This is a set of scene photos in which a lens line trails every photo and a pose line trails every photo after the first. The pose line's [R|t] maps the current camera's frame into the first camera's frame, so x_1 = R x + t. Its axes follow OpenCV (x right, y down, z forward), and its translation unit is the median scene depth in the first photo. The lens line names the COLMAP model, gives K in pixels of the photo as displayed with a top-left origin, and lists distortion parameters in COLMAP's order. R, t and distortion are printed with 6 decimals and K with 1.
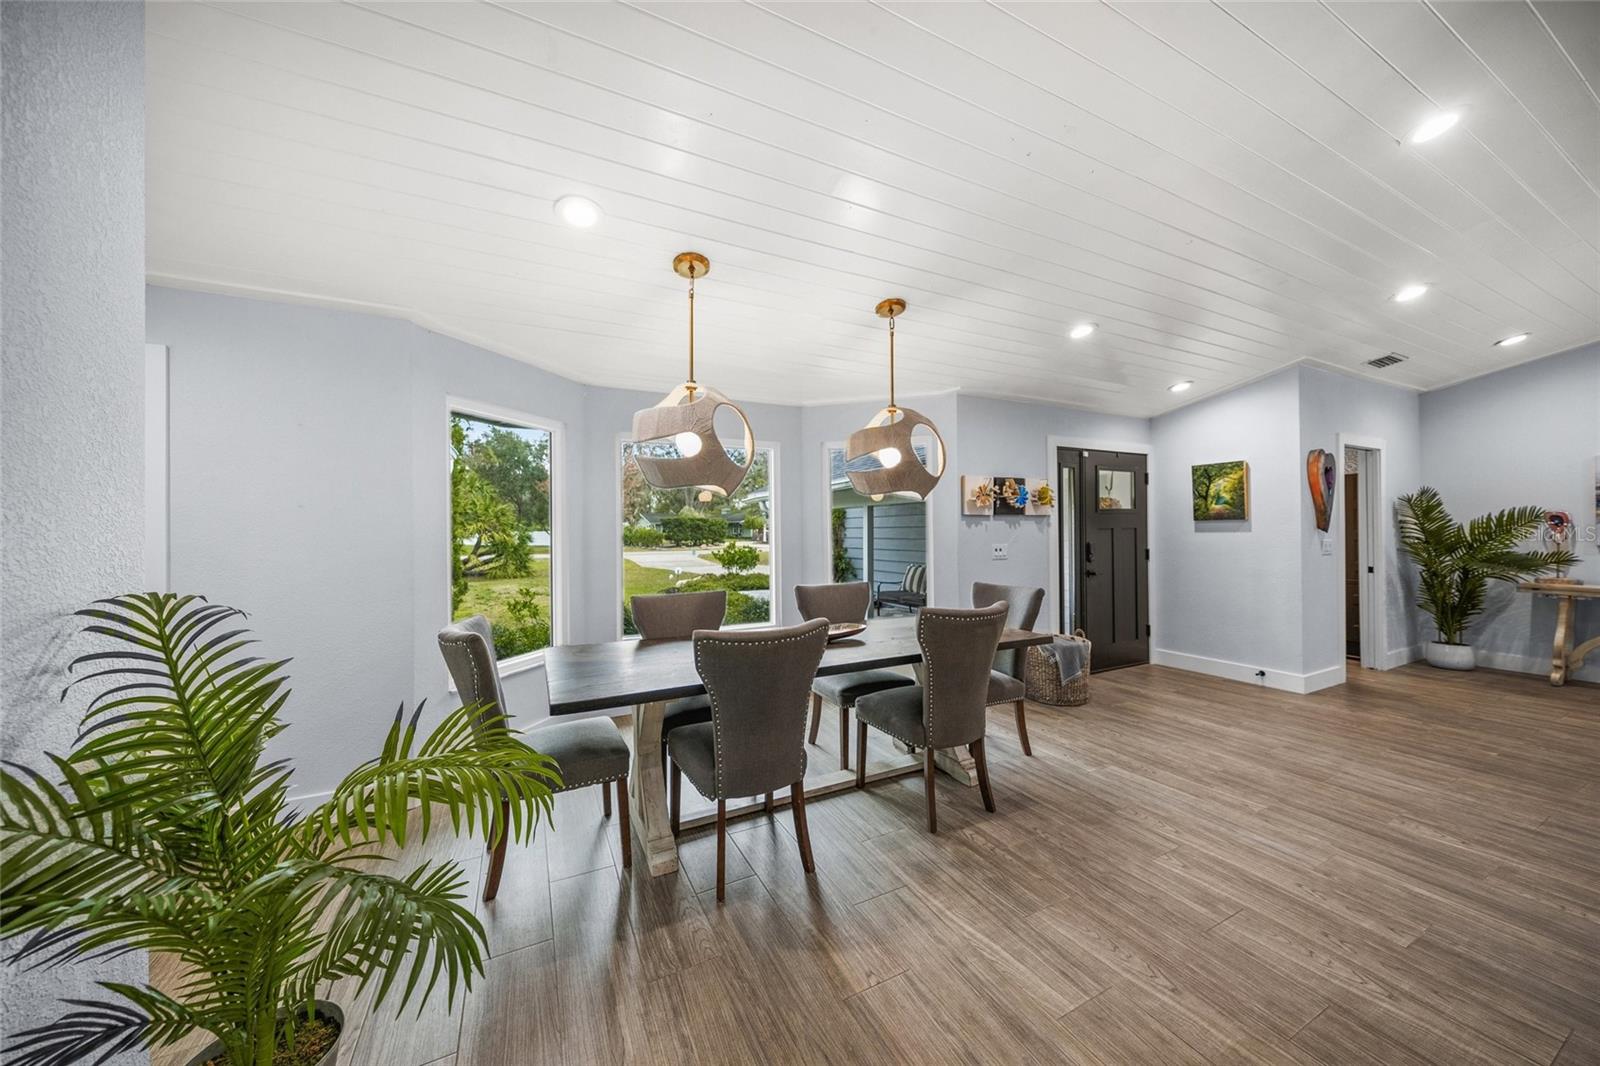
lens RADIAL K [[551.7, 0, 801.7], [0, 551.7, 527.7], [0, 0, 1]] dist [-0.005040, 0.000822]
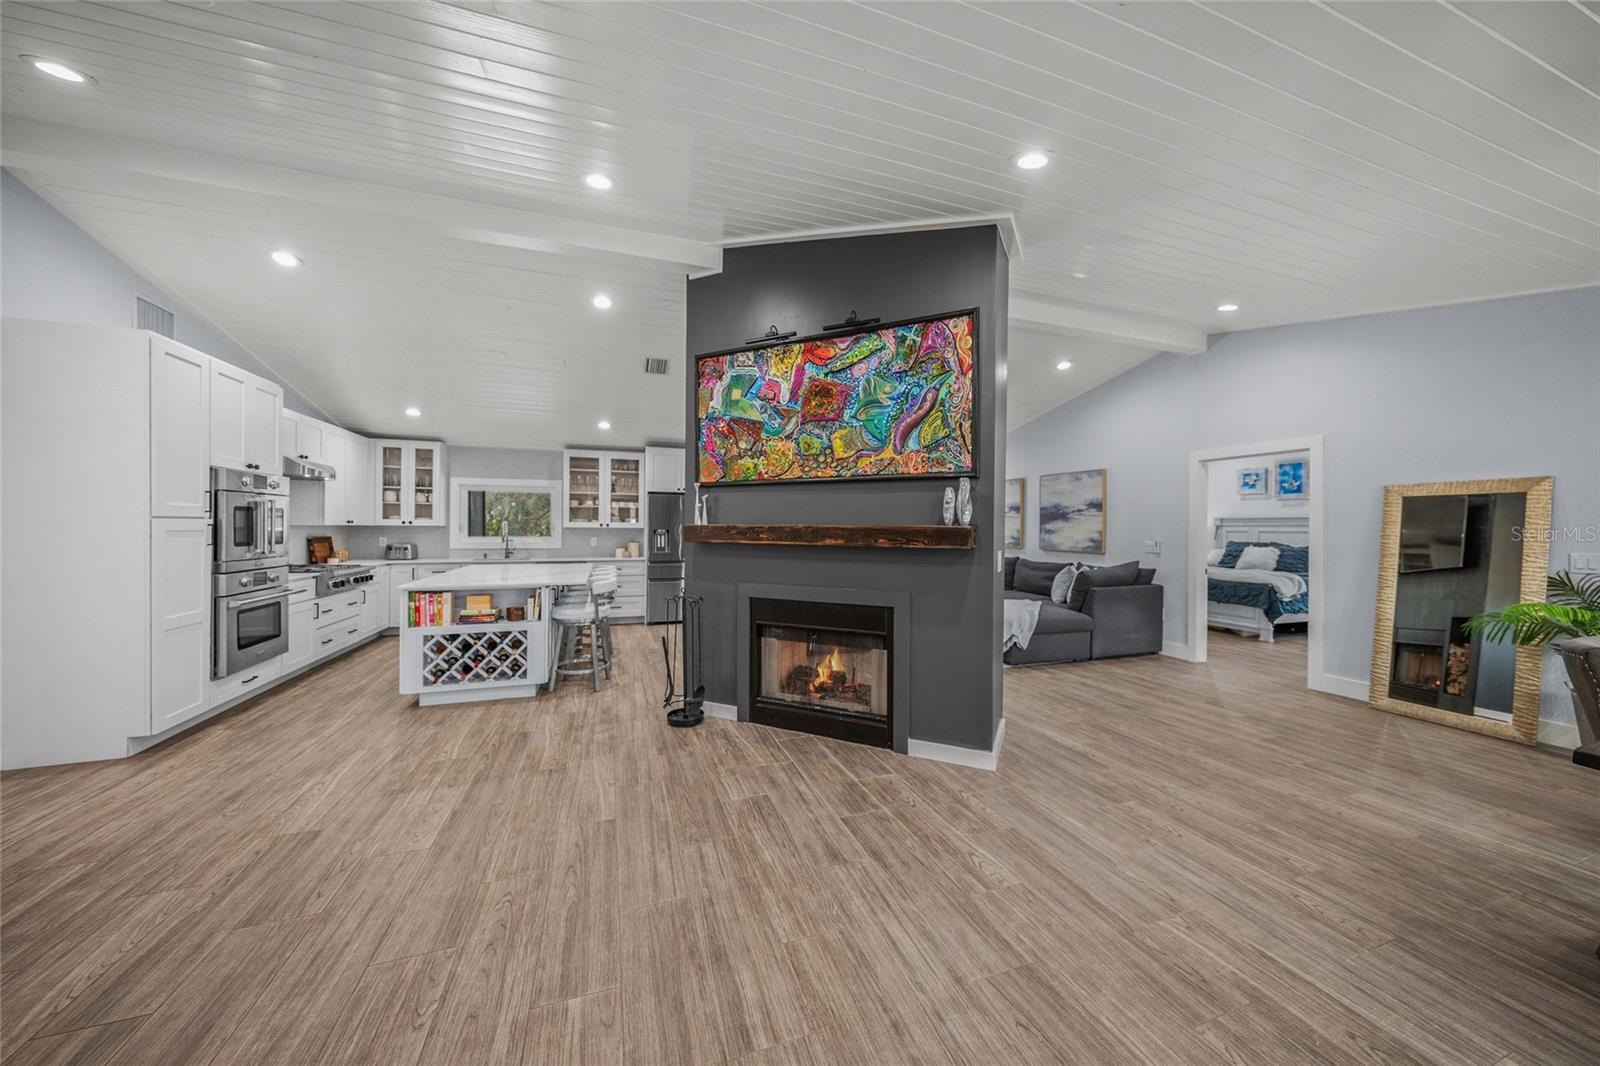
lens RADIAL K [[551.7, 0, 802.7], [0, 551.7, 527.9], [0, 0, 1]] dist [-0.005040, 0.000822]
pose [[-0.992523, 0.000061, 0.122061, 0.836435], [0.000066, 1.000000, 0.000038, -0.003592], [-0.122061, 0.000046, -0.992523, 1.211695]]
